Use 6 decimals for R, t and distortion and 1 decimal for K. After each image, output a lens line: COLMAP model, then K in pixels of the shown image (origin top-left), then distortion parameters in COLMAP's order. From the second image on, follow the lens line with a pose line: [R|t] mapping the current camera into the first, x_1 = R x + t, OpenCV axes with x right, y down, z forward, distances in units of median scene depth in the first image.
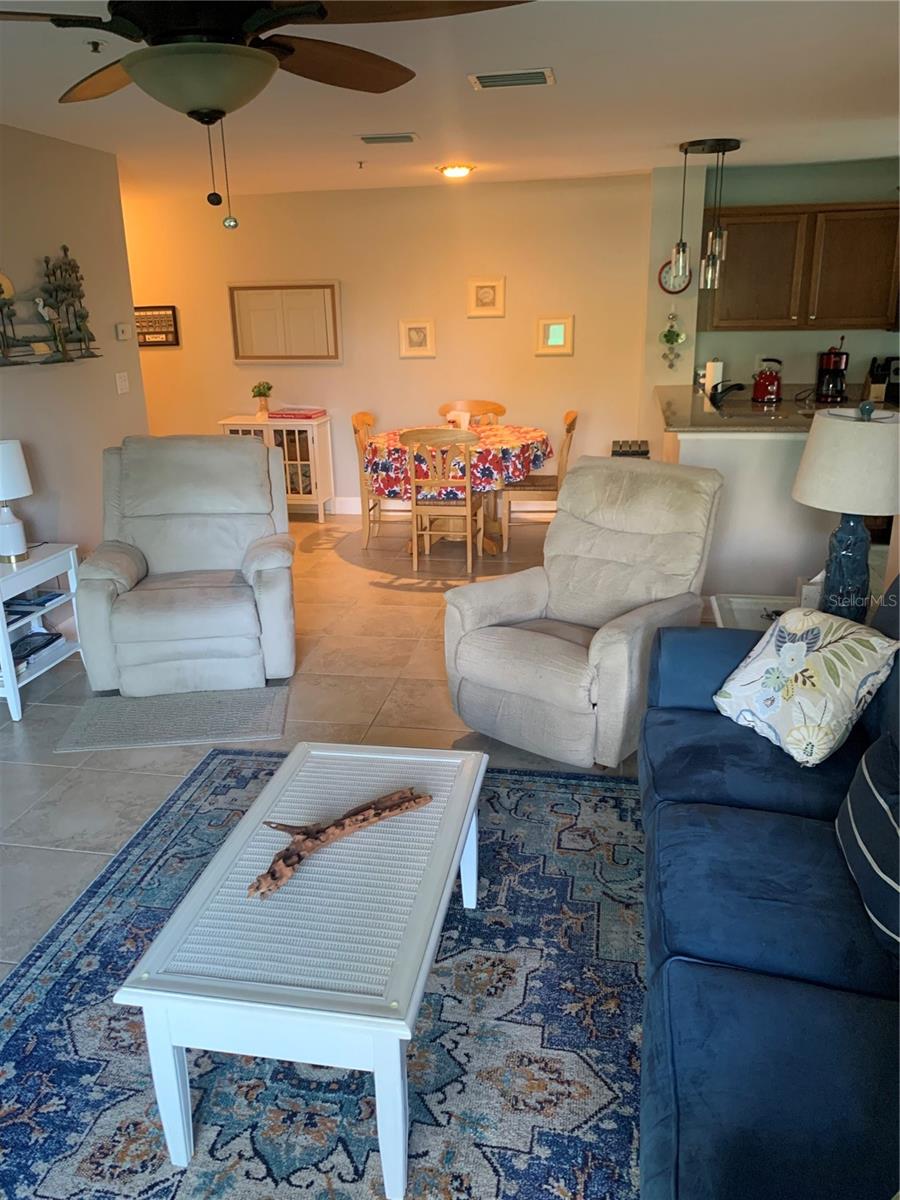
lens RADIAL K [[906.1, 0, 453.6], [0, 906.1, 603.6], [0, 0, 1]] dist [0.013308, -0.033655]
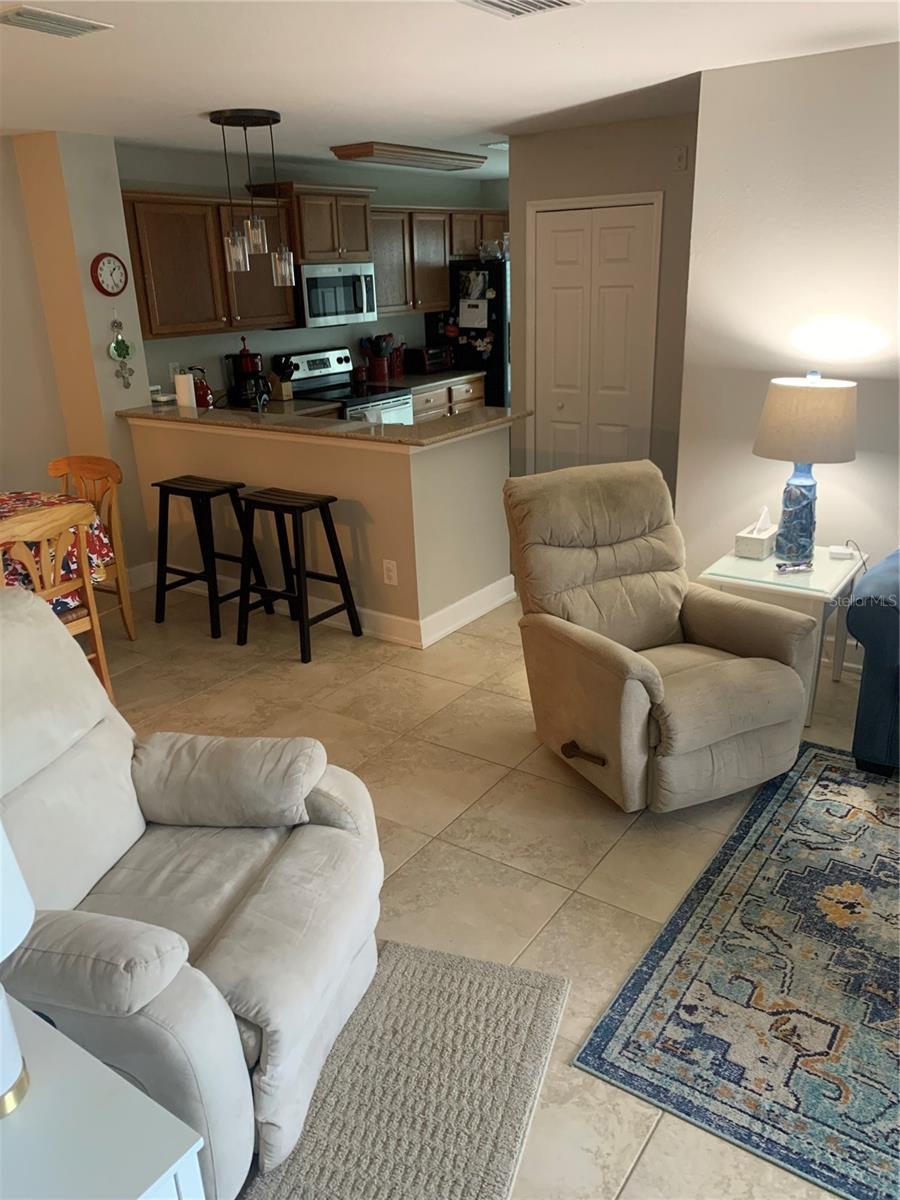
lens RADIAL K [[906.1, 0, 440.8], [0, 906.1, 604.9], [0, 0, 1]] dist [0.013308, -0.033655]
pose [[0.426506, -0.304465, 0.851701, -0.385356], [0.311693, 0.933438, 0.177598, -0.133394], [-0.849082, 0.189723, 0.493016, 0.395621]]
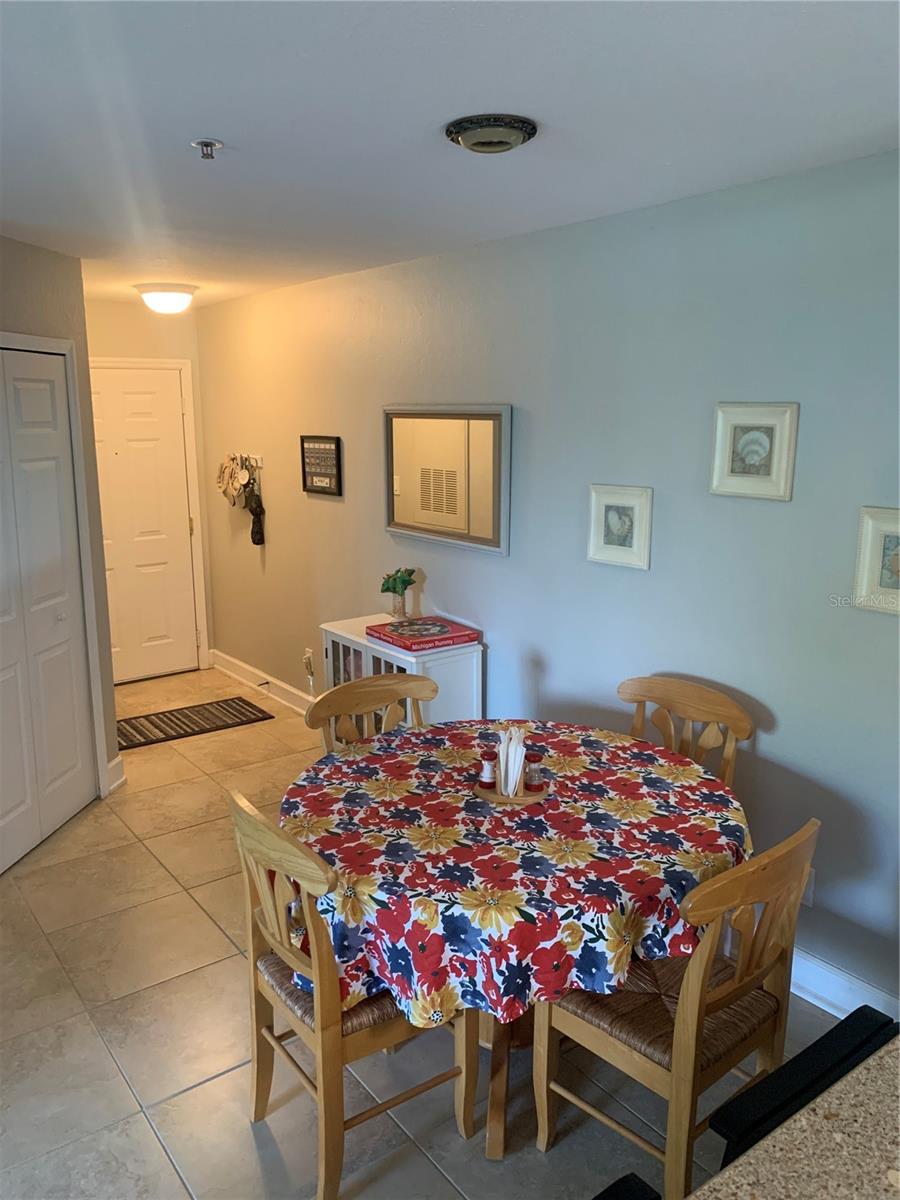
lens RADIAL K [[906.1, 0, 437.2], [0, 906.1, 597.6], [0, 0, 1]] dist [0.013308, -0.033655]
pose [[0.727598, 0.159100, -0.667299, 0.228330], [-0.231136, 0.972714, -0.020104, -0.247273], [0.645893, 0.168865, 0.744518, 0.652451]]
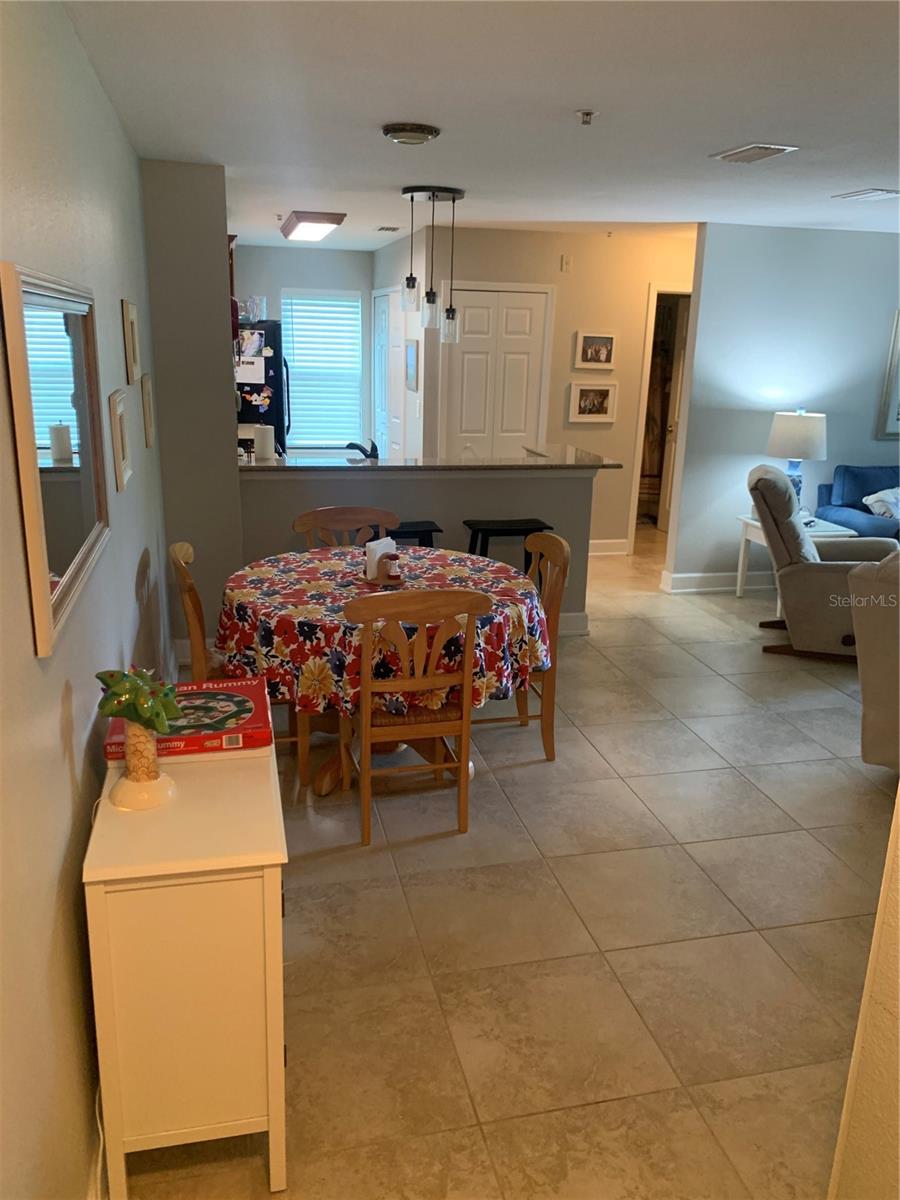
lens RADIAL K [[906.1, 0, 453.0], [0, 906.1, 609.7], [0, 0, 1]] dist [0.013308, -0.033655]
pose [[-0.410135, -0.253957, 0.875954, -0.521214], [0.276039, 0.880836, 0.384618, -0.372723], [-0.869248, 0.399543, -0.291159, 1.111400]]
